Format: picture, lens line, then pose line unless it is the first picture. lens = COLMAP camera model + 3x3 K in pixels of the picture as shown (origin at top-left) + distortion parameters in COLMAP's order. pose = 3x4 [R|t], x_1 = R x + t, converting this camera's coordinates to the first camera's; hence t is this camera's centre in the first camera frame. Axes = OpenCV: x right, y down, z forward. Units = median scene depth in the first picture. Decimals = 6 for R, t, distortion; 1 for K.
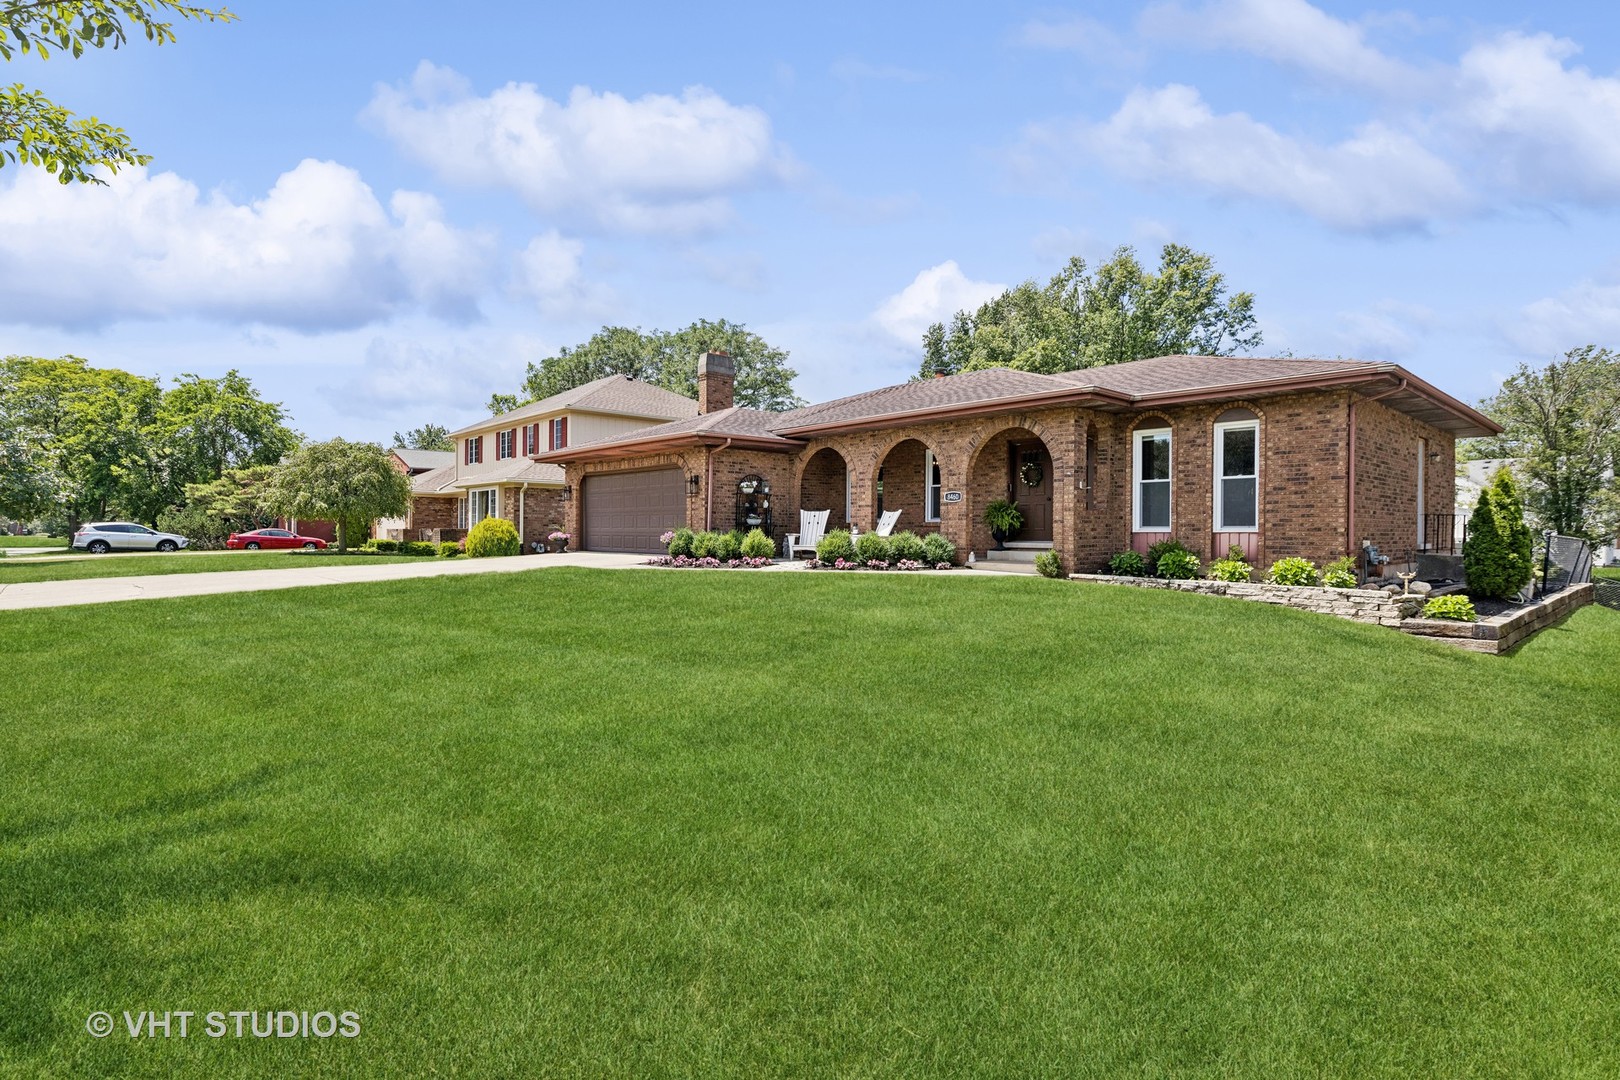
lens RADIAL K [[786.8, 0, 810.0], [0, 786.8, 540.0], [0, 0, 1]] dist [0.001277, 0.000213]
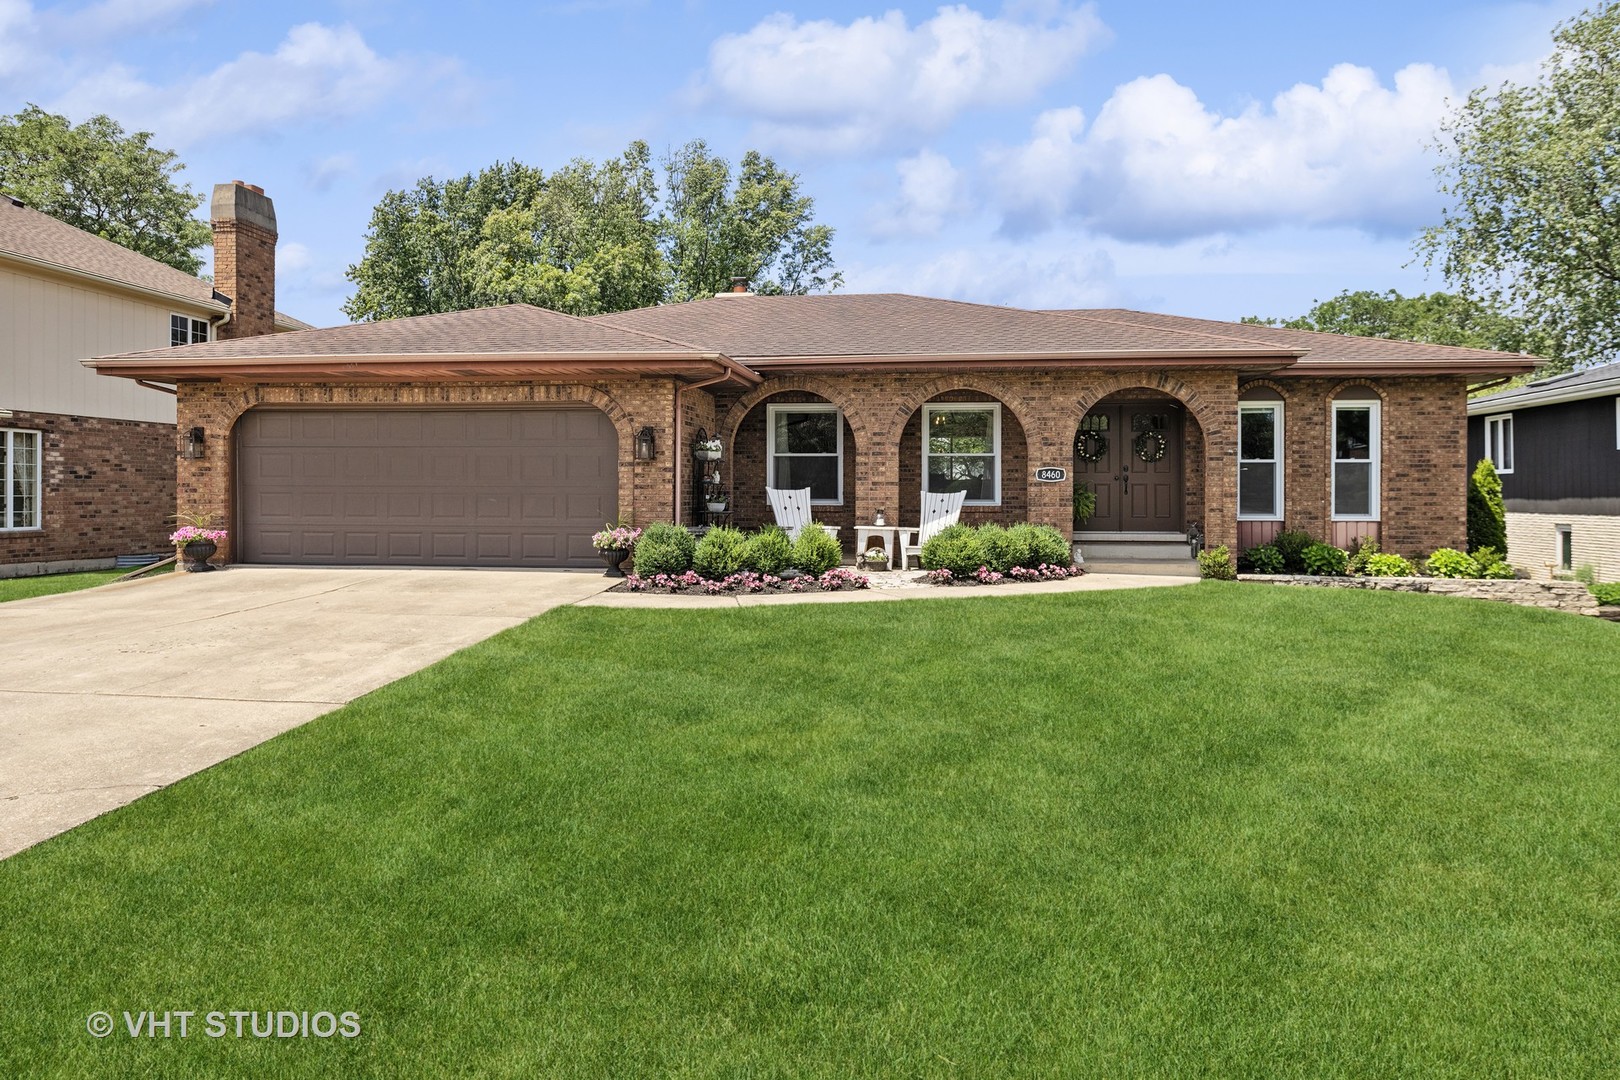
lens RADIAL K [[1055.8, 0, 810.1], [0, 1055.8, 490.7], [0, 0, 1]] dist [0.004004, -0.000496]
pose [[0.773339, 0.002106, 0.633989, -0.683066], [0.006902, 0.999907, -0.011741, -0.032922], [-0.633955, 0.013456, 0.773253, 0.422244]]
